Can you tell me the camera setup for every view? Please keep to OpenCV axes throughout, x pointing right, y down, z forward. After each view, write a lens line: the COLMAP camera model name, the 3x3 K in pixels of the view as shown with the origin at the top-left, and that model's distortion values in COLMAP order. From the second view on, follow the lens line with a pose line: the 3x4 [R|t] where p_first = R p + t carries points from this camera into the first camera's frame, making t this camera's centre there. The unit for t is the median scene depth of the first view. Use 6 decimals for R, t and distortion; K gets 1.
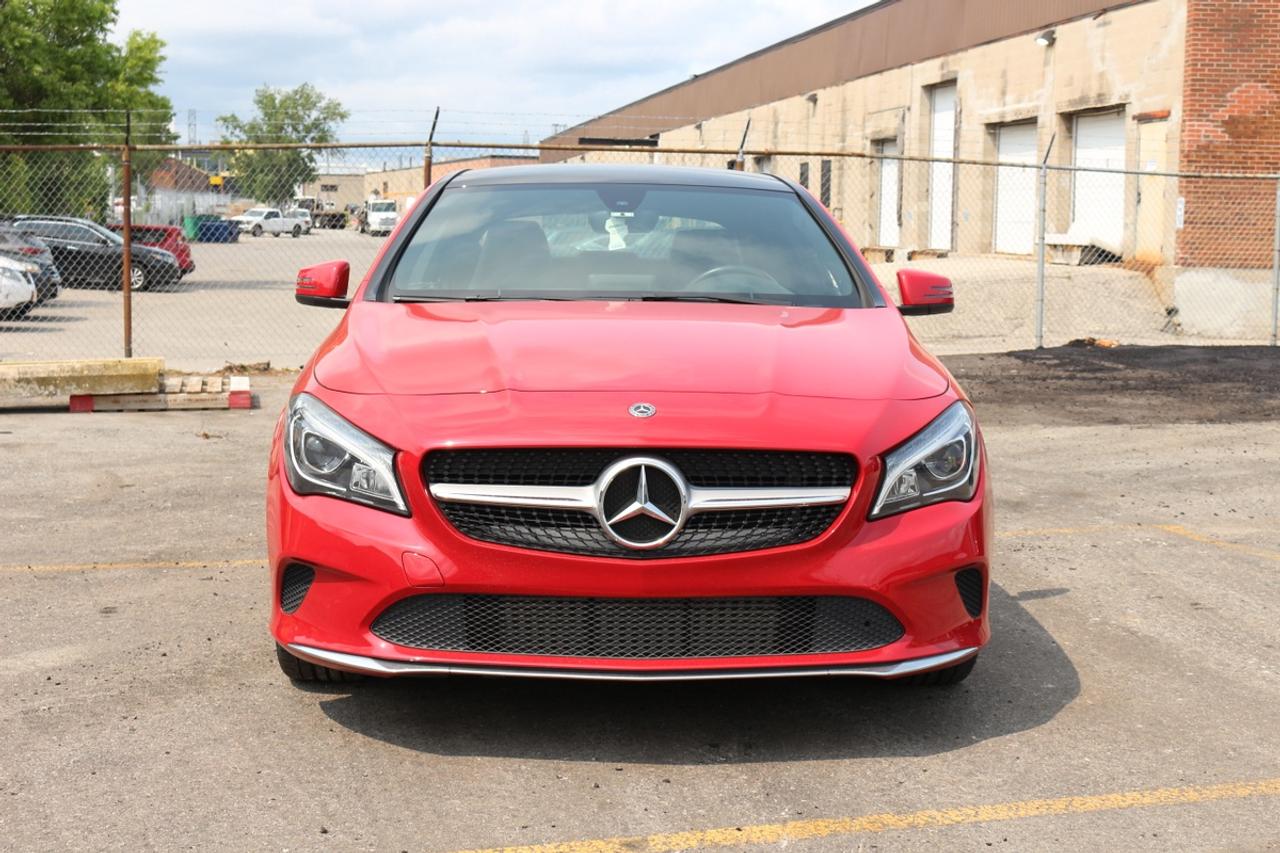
lens RADIAL K [[1822.4, 0, 631.9], [0, 1822.4, 428.5], [0, 0, 1]] dist [-0.029806, 0.000000]
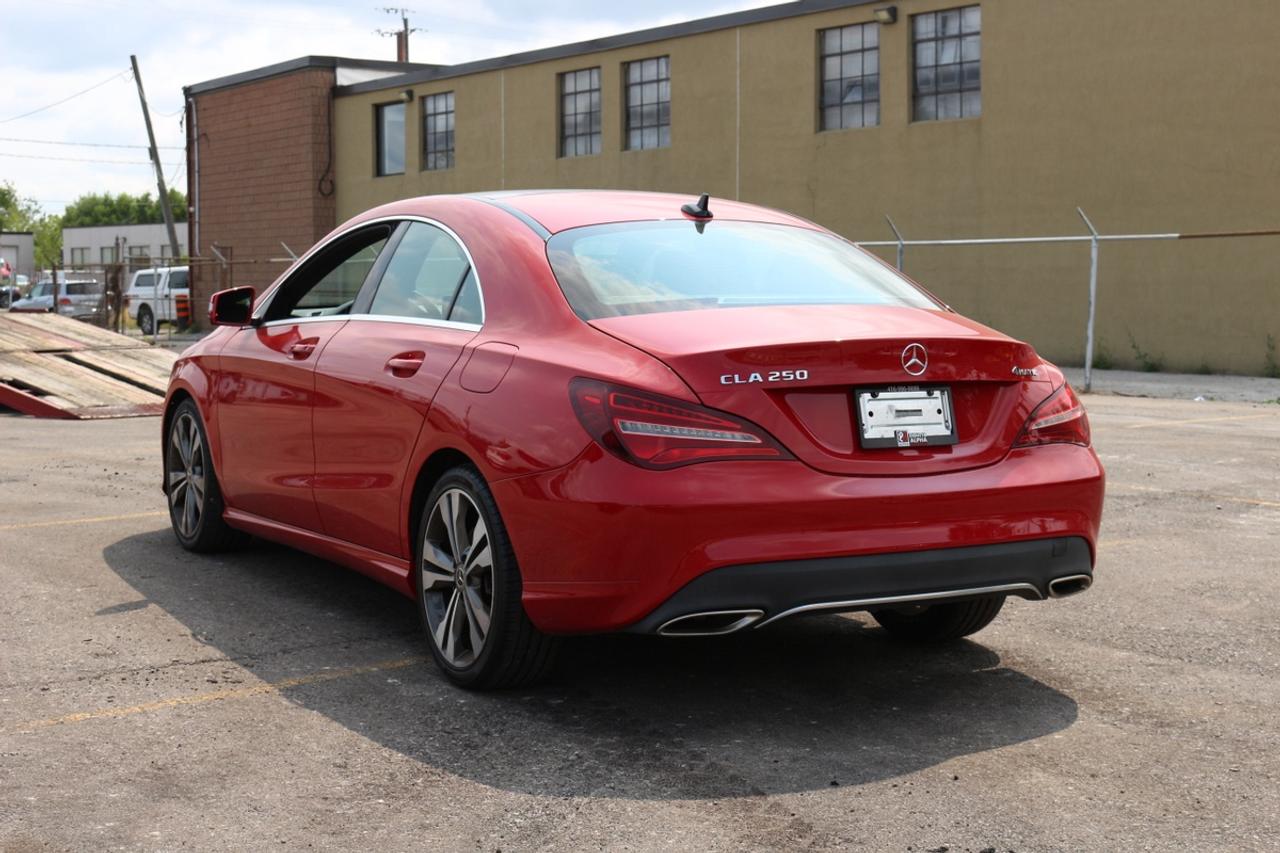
lens RADIAL K [[1928.3, 0, 632.1], [0, 1928.3, 426.0], [0, 0, 1]] dist [-0.067660, 0.000000]
pose [[-0.894759, 0.017123, -0.446221, 0.099155], [-0.065290, 0.983509, 0.168660, -0.046038], [0.441750, 0.180044, -0.878886, 0.453819]]
